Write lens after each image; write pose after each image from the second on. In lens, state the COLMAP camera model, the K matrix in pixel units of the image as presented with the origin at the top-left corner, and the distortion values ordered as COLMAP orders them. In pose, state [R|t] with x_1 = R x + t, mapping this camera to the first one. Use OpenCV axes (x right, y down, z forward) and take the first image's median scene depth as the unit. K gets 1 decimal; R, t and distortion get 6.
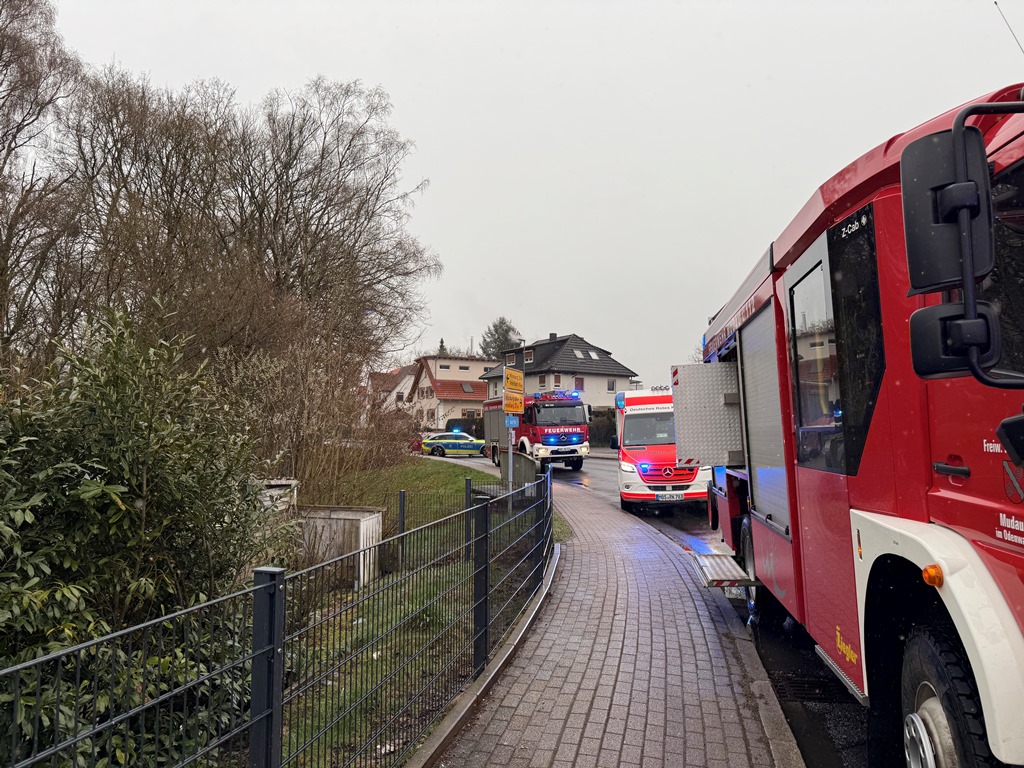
lens RADIAL K [[710.7, 0, 510.9], [0, 710.7, 388.4], [0, 0, 1]] dist [0.091414, -0.106953]
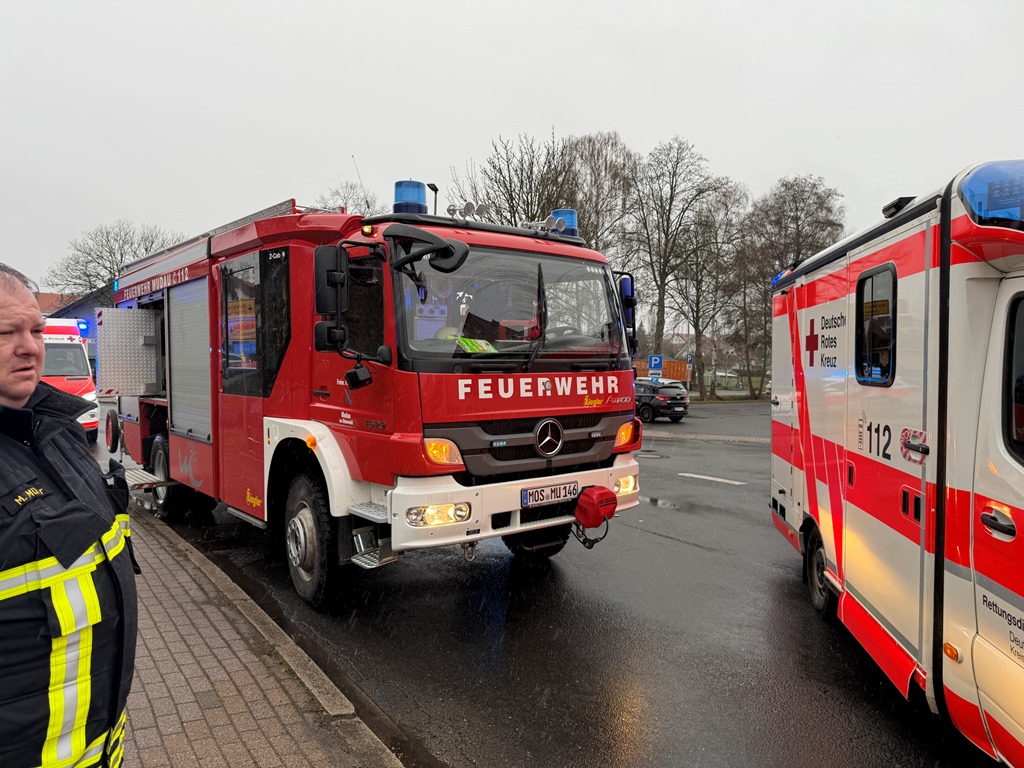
lens RADIAL K [[710.7, 0, 510.9], [0, 710.7, 388.4], [0, 0, 1]] dist [0.091414, -0.106953]
pose [[0.660709, 0.008986, 0.750588, -0.239628], [-0.077420, 0.995412, 0.056232, -0.024226], [-0.746639, -0.095263, 0.658374, -0.315150]]
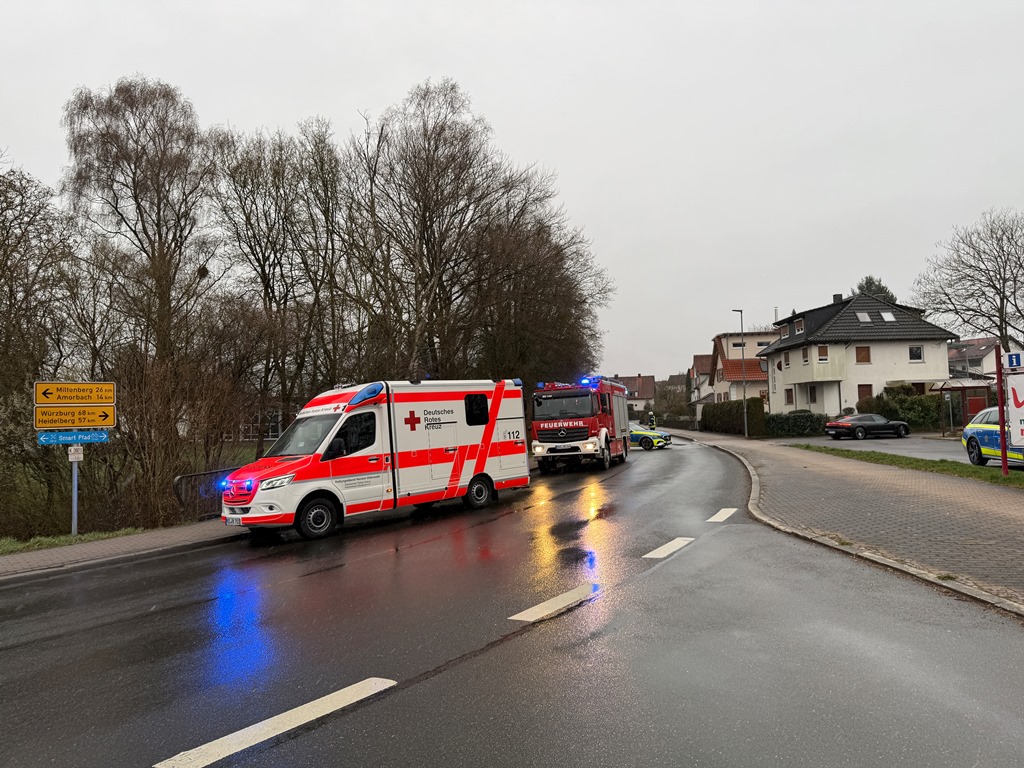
lens RADIAL K [[710.7, 0, 510.9], [0, 710.7, 388.4], [0, 0, 1]] dist [0.091414, -0.106953]
pose [[0.838544, -0.051027, -0.542439, 1.144093], [0.063513, 0.997972, 0.004304, 0.017905], [0.541119, -0.038061, 0.840084, 0.575804]]
